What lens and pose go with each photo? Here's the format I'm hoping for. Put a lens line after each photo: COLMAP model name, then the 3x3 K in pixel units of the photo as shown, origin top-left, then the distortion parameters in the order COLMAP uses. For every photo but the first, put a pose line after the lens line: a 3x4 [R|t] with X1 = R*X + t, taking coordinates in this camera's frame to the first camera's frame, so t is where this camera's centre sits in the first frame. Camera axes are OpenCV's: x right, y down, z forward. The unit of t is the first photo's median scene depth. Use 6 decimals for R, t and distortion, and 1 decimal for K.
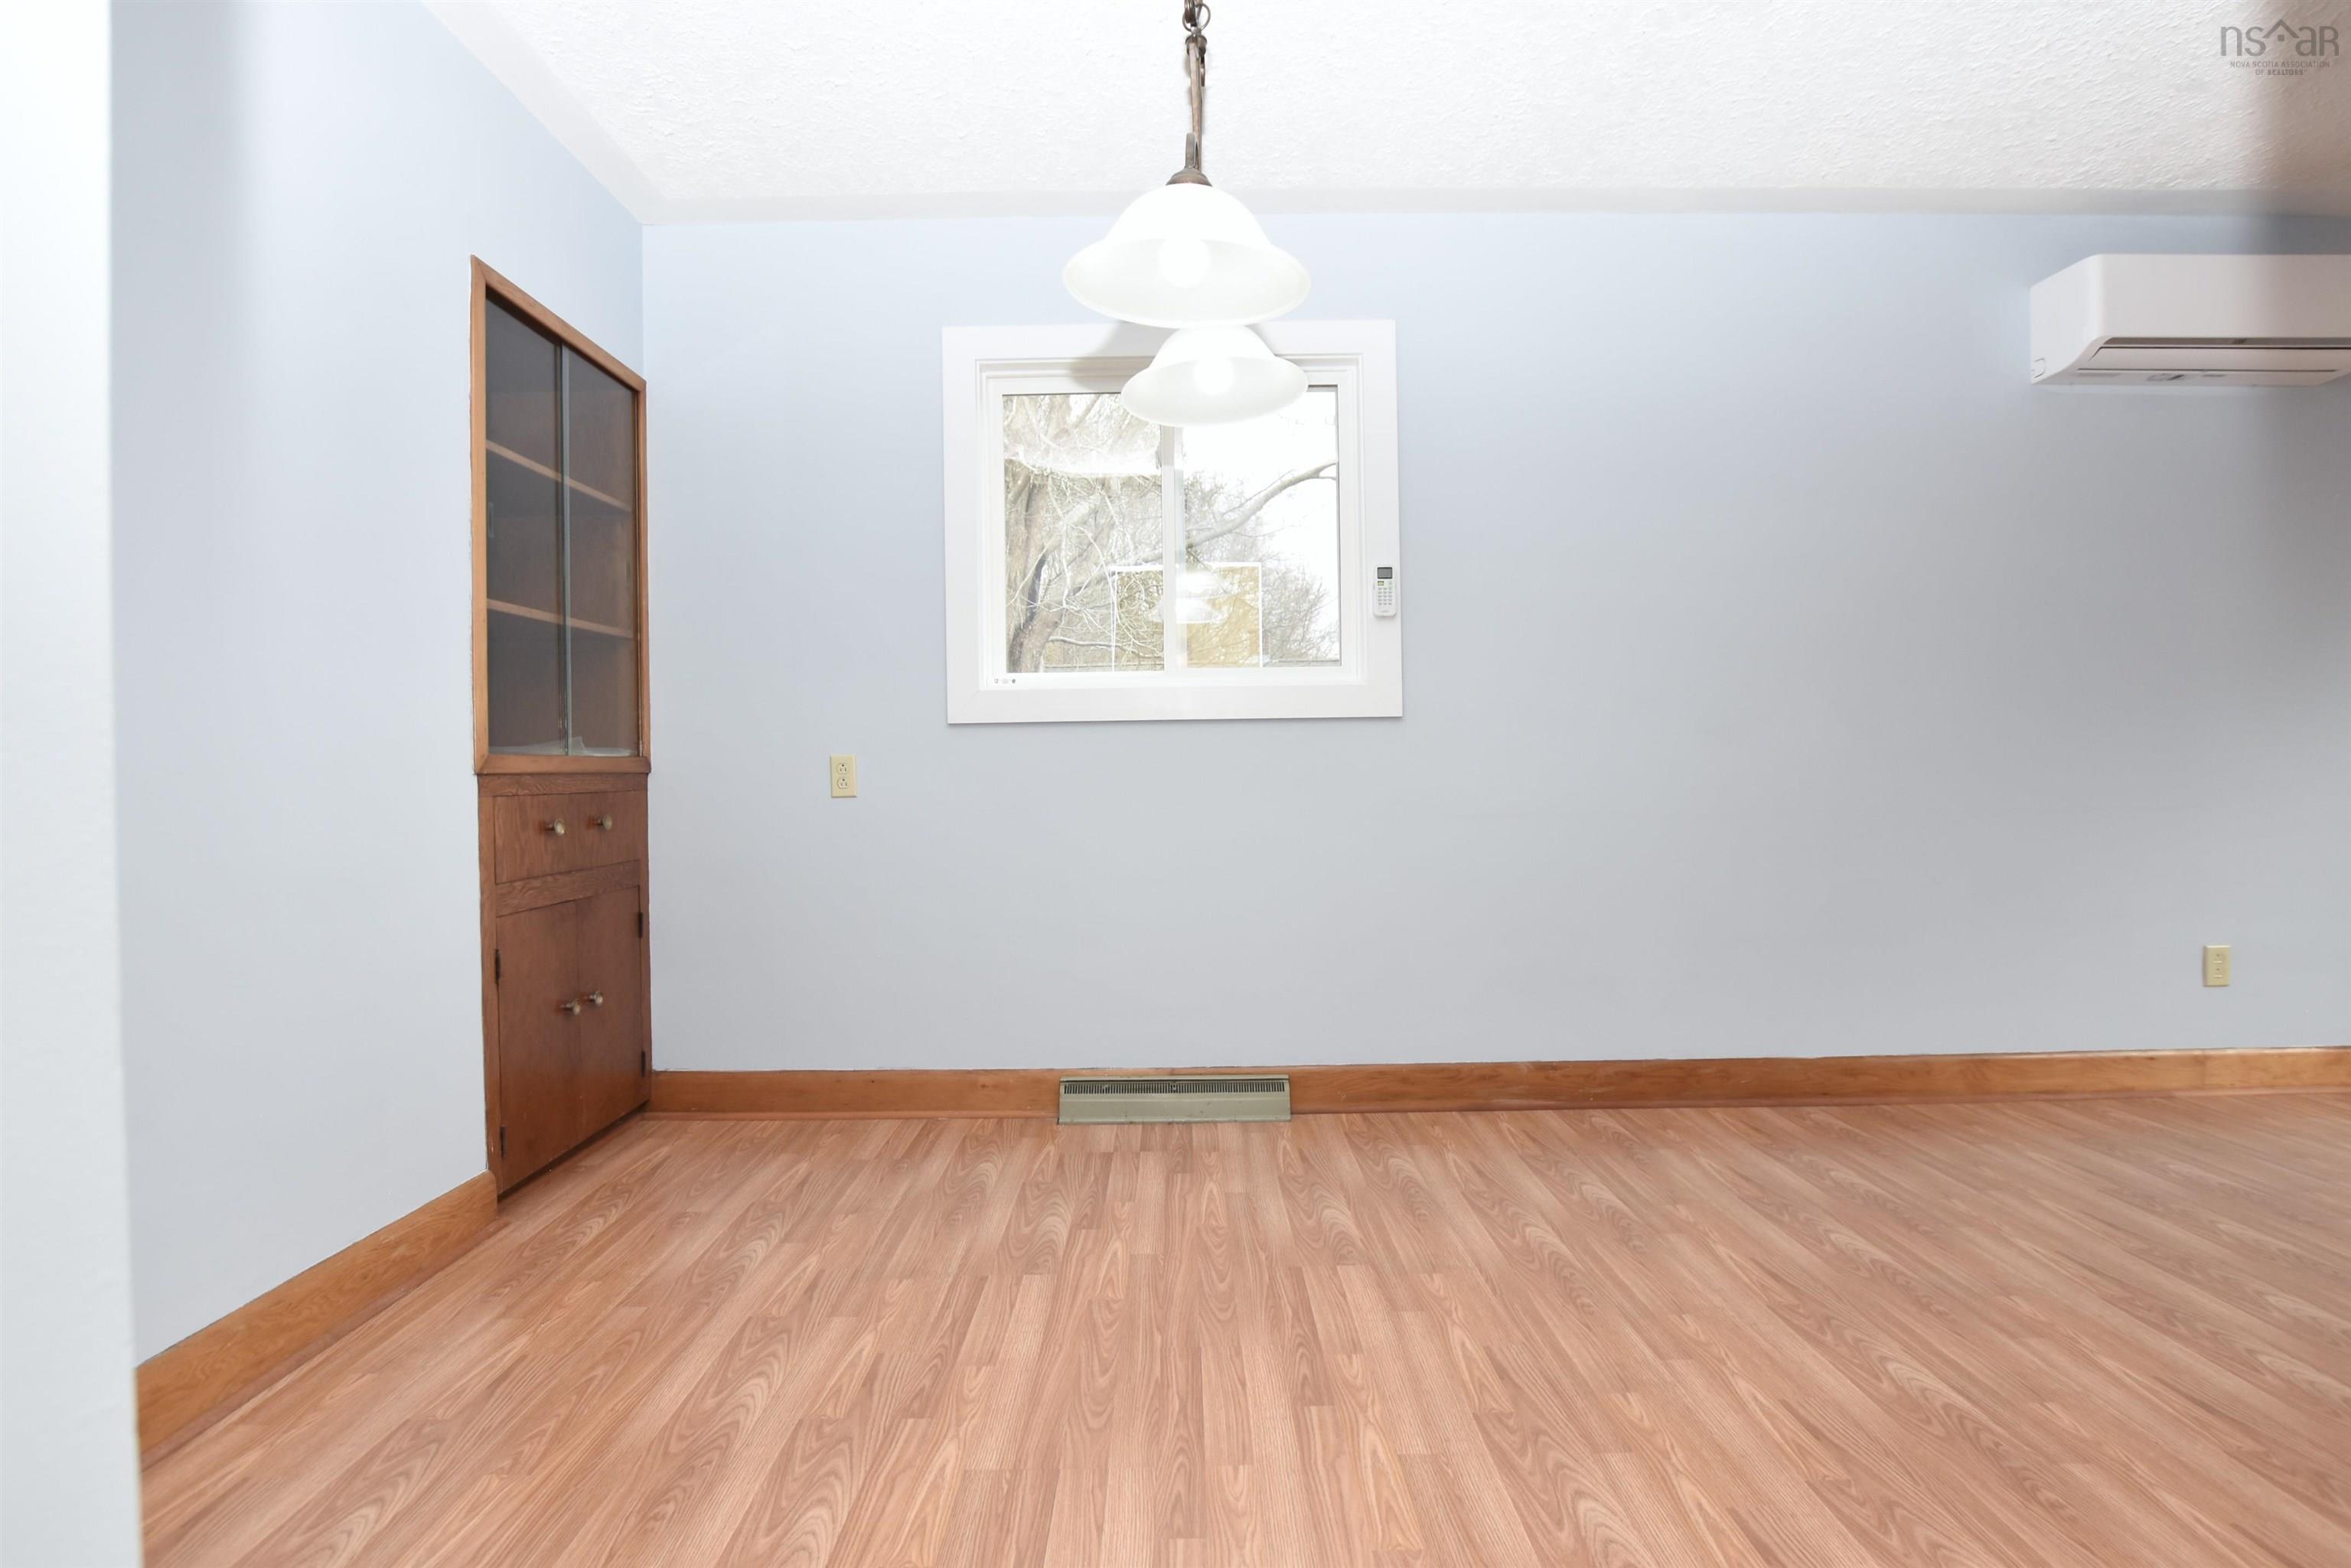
lens RADIAL K [[1078.2, 0, 1167.1], [0, 1078.2, 777.1], [0, 0, 1]] dist [-0.033323, 0.001635]
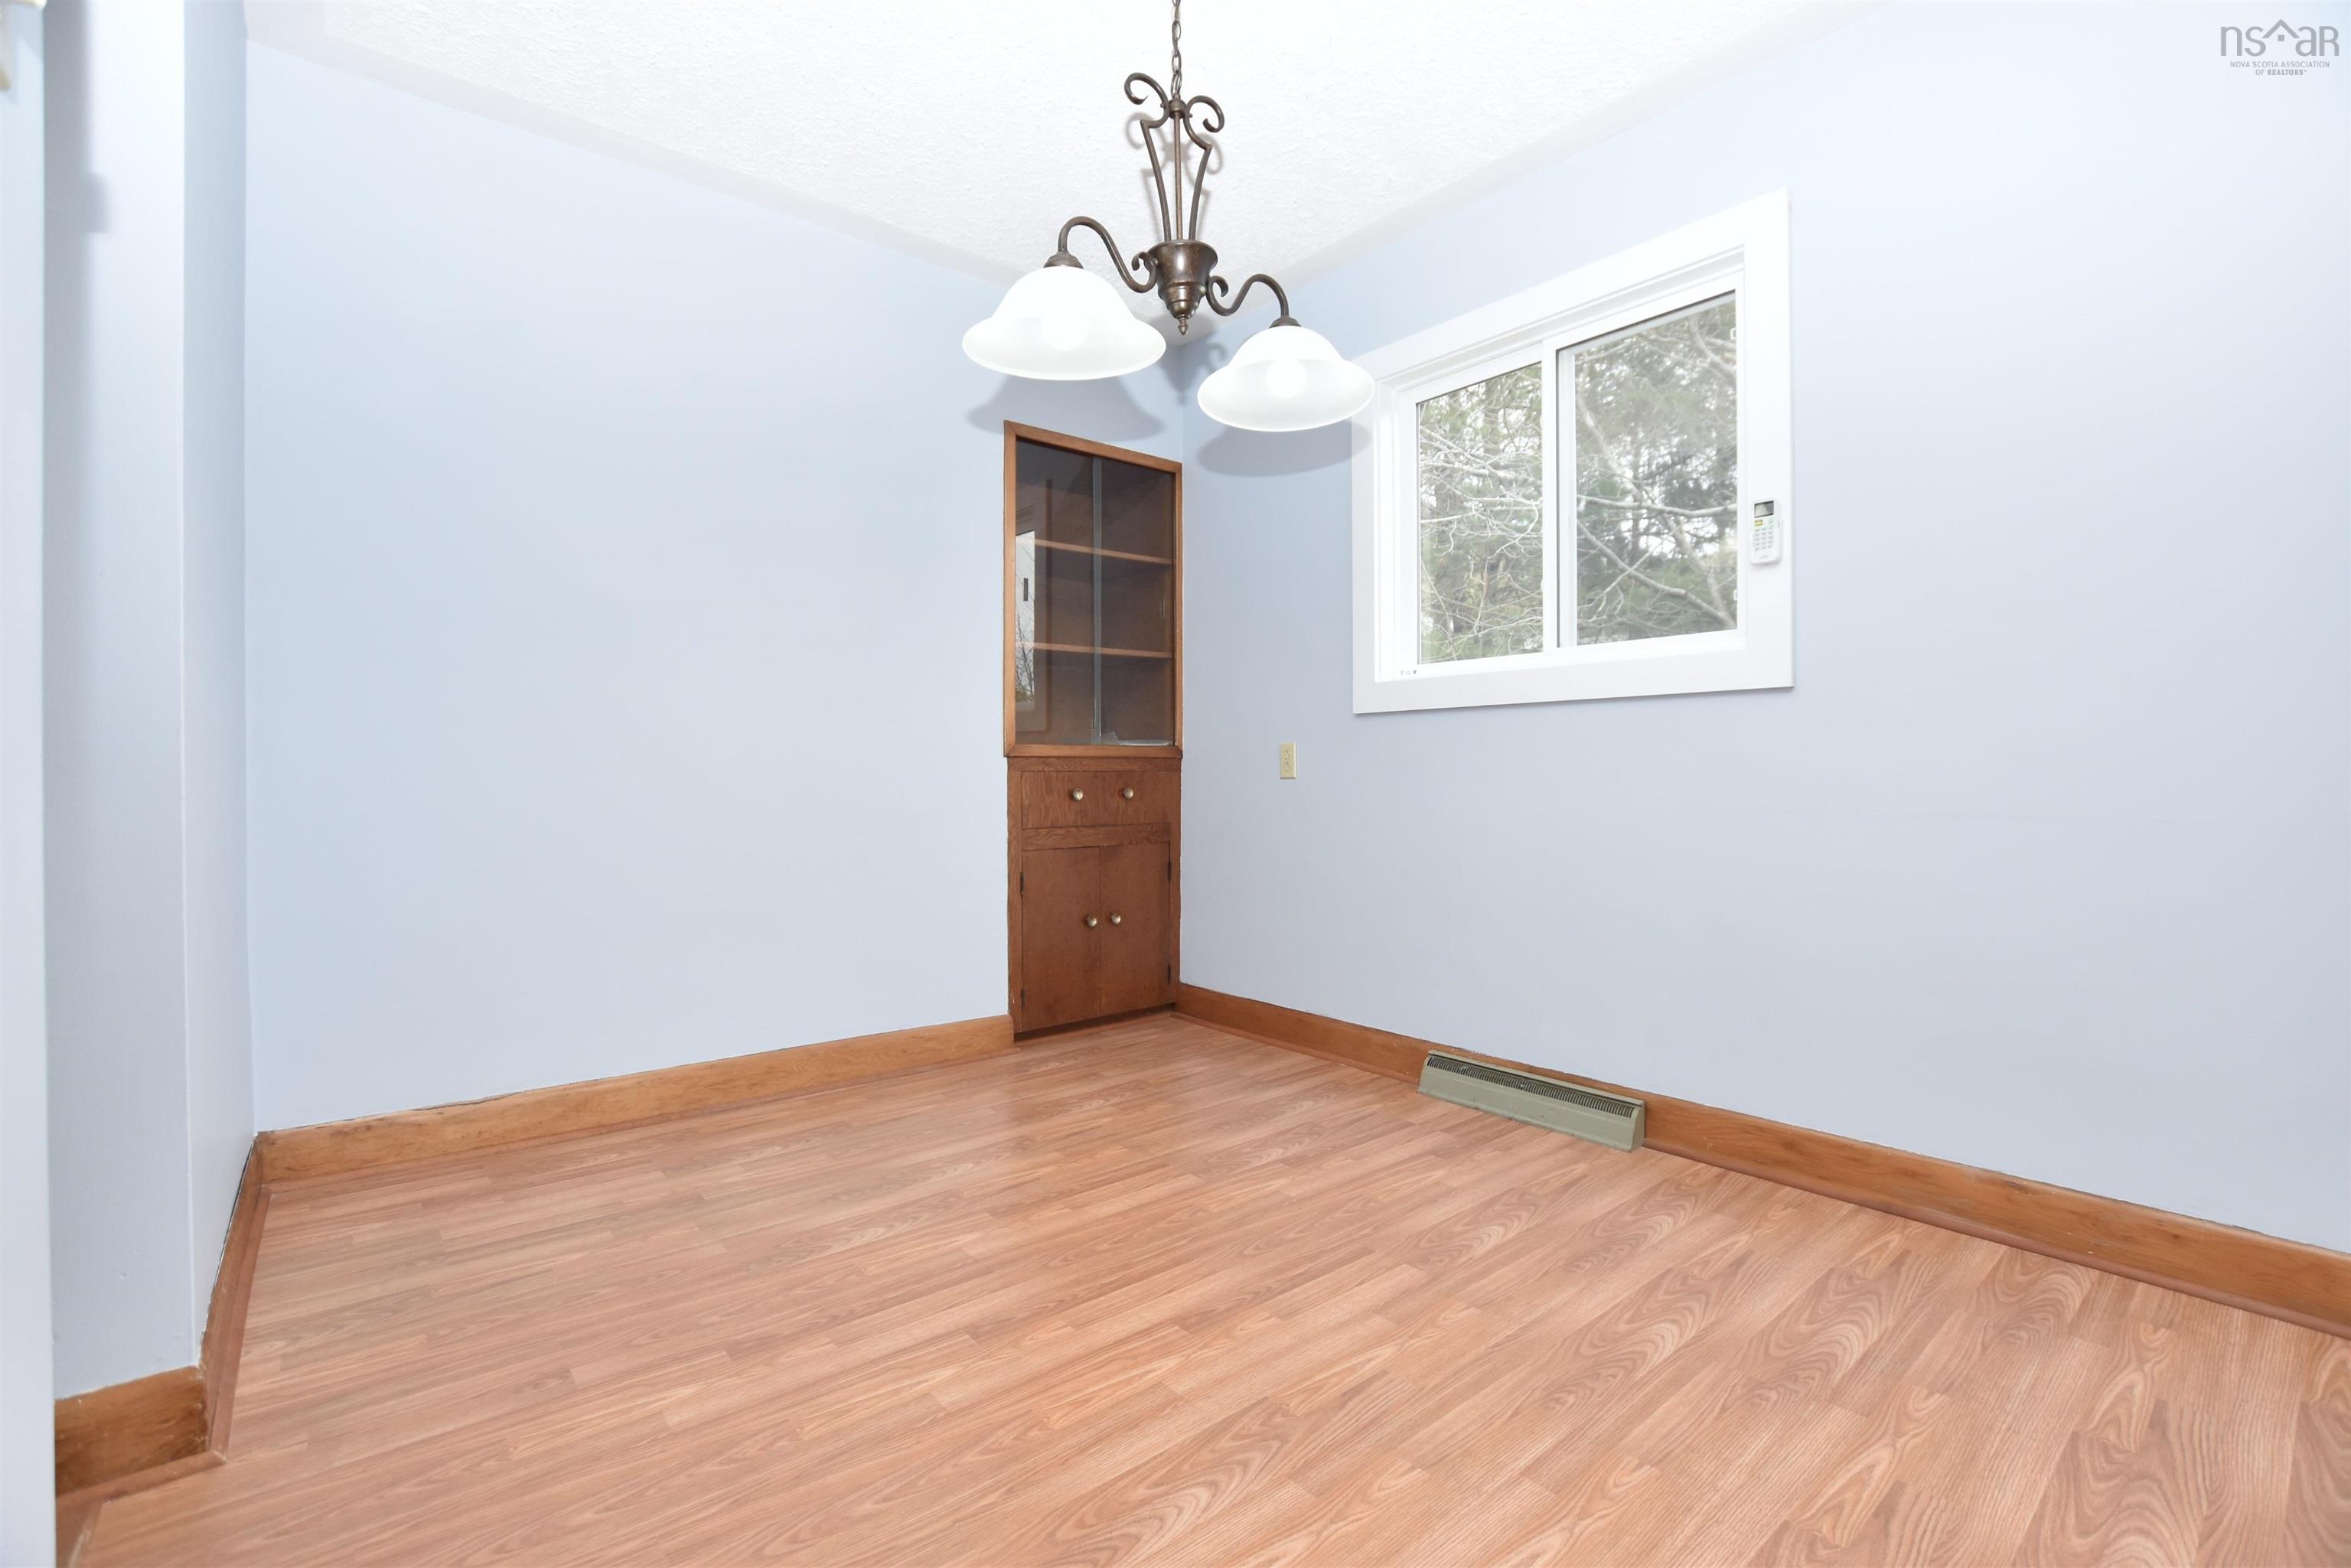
lens RADIAL K [[1026.7, 0, 1181.8], [0, 1026.7, 787.6], [0, 0, 1]] dist [-0.029960, 0.003268]
pose [[0.648158, 0.021282, -0.761209, 0.558325], [-0.010867, 0.999766, 0.018699, 0.009944], [0.761429, -0.003848, 0.648237, 0.196682]]
